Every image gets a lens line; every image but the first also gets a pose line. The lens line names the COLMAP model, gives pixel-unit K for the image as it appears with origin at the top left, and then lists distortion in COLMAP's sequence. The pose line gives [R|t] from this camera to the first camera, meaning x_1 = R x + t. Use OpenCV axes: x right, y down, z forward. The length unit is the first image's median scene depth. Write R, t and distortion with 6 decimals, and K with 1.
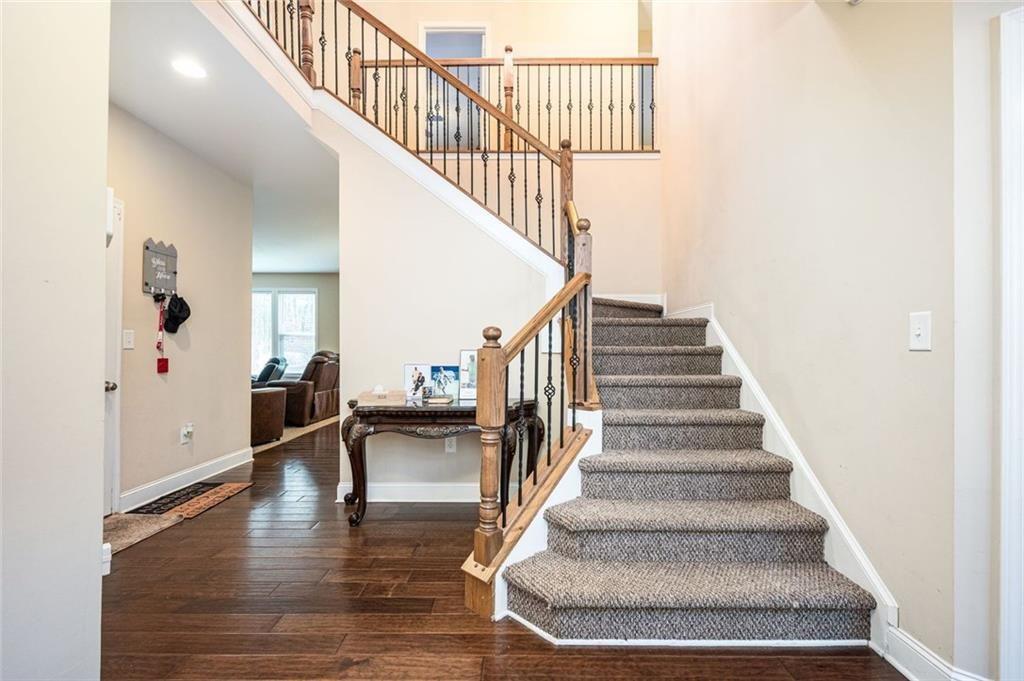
lens RADIAL K [[453.4, 0, 513.9], [0, 453.4, 340.6], [0, 0, 1]] dist [0.003533, 0.000303]
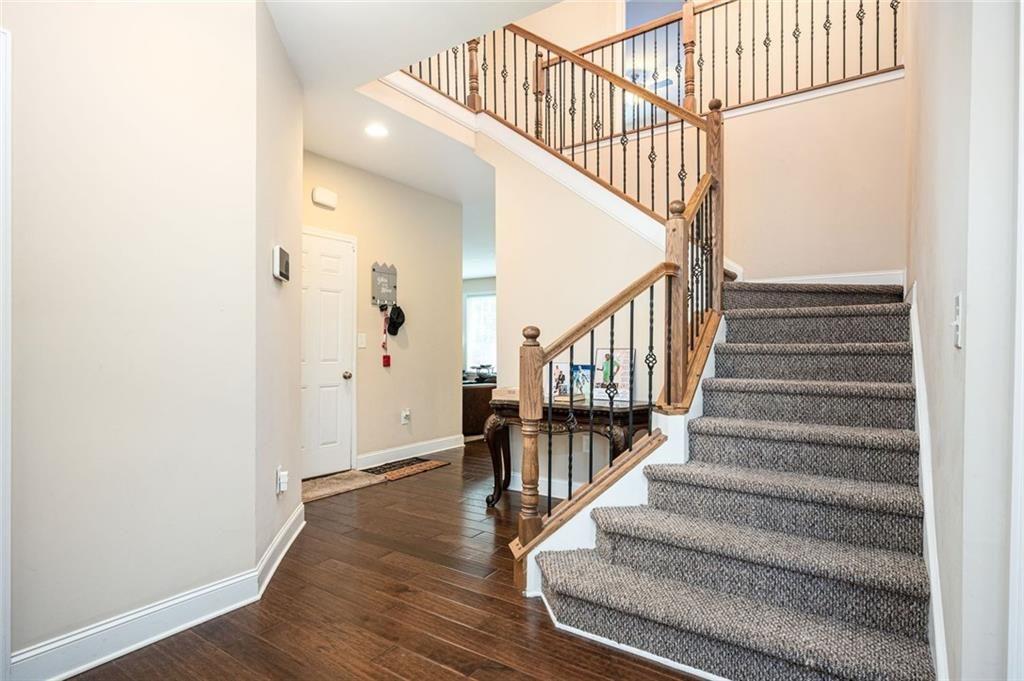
lens RADIAL K [[529.7, 0, 512.3], [0, 529.7, 348.5], [0, 0, 1]] dist [-0.006207, -0.000848]
pose [[0.828646, -0.001210, -0.559771, 0.412159], [0.011799, 0.999813, 0.015304, 0.001791], [0.559648, -0.019286, 0.828506, -0.036692]]
